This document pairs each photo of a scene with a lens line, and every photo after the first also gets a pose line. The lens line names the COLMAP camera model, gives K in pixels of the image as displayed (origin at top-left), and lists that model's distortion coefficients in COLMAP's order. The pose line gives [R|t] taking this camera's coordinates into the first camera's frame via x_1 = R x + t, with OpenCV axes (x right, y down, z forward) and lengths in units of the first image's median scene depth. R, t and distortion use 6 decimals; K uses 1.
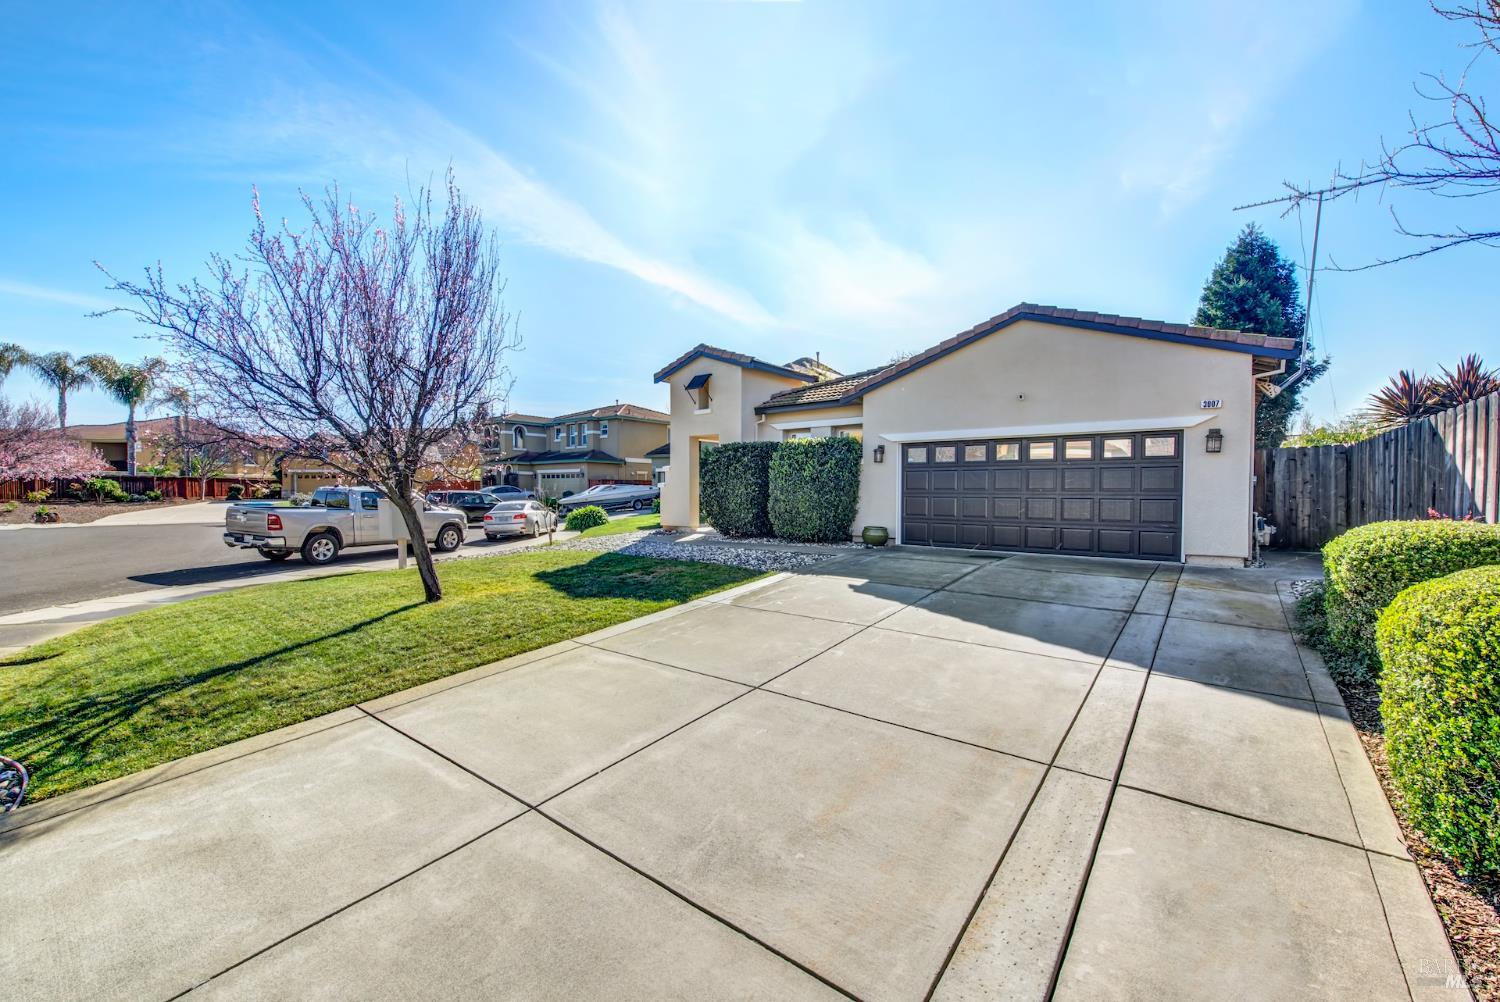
lens RADIAL K [[594.1, 0, 748.7], [0, 594.1, 505.3], [0, 0, 1]] dist [0.000544, -0.002267]
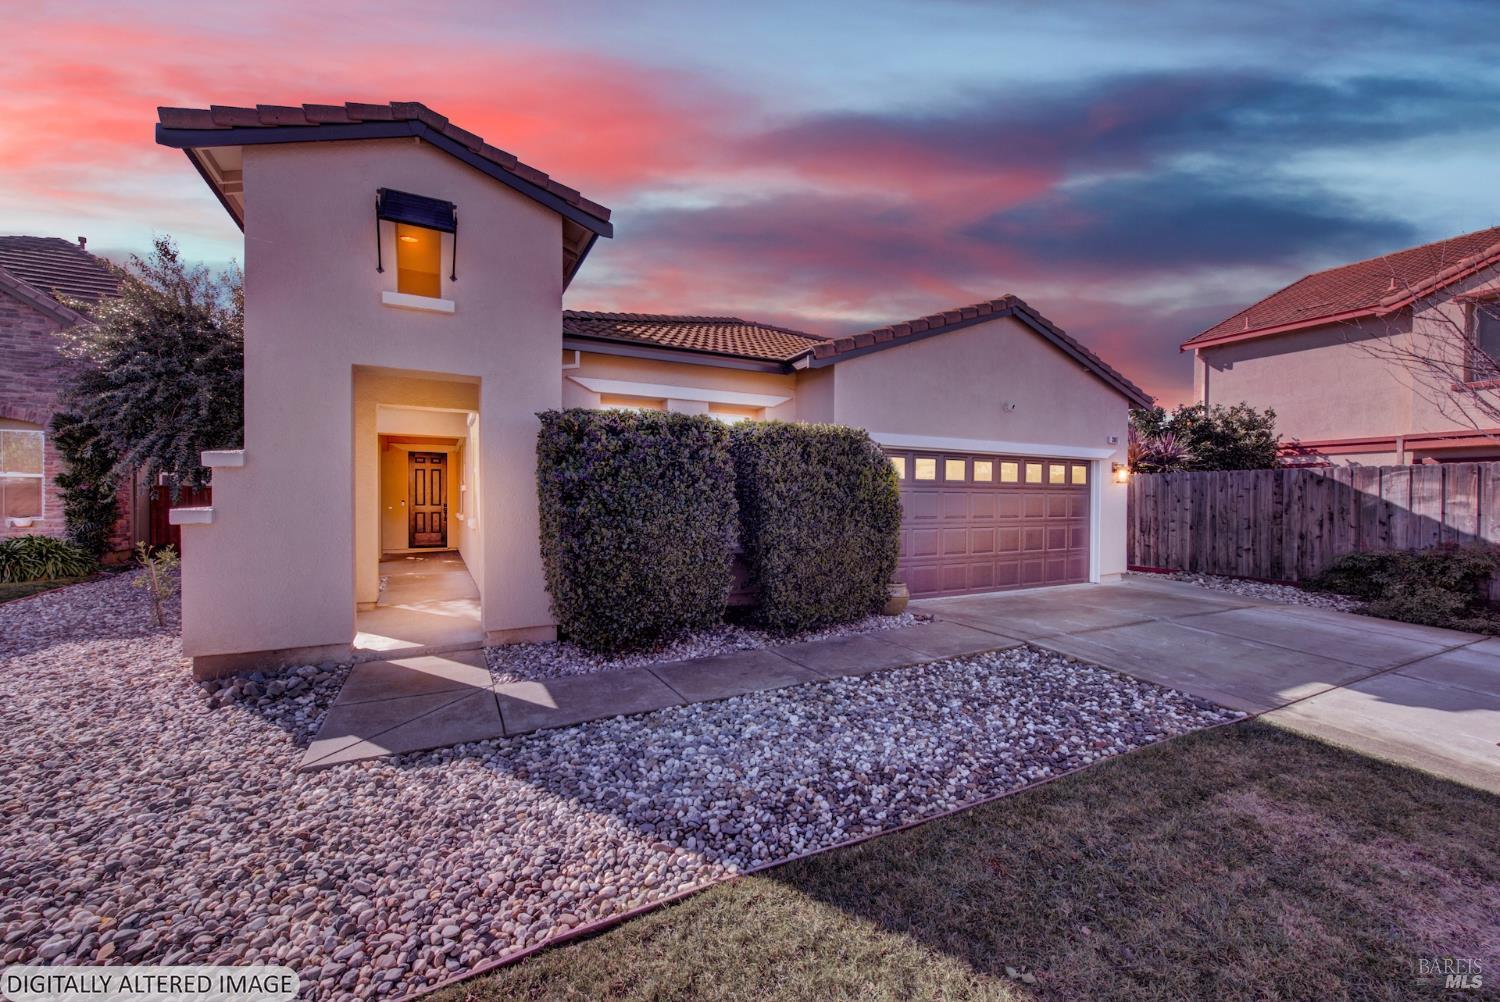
lens RADIAL K [[594.1, 0, 748.7], [0, 594.1, 505.3], [0, 0, 1]] dist [0.000544, -0.002267]
pose [[0.377856, -0.012383, 0.925782, -0.412809], [0.030496, 0.999534, 0.000923, -0.048219], [-0.925362, 0.027884, 0.378057, 0.897318]]
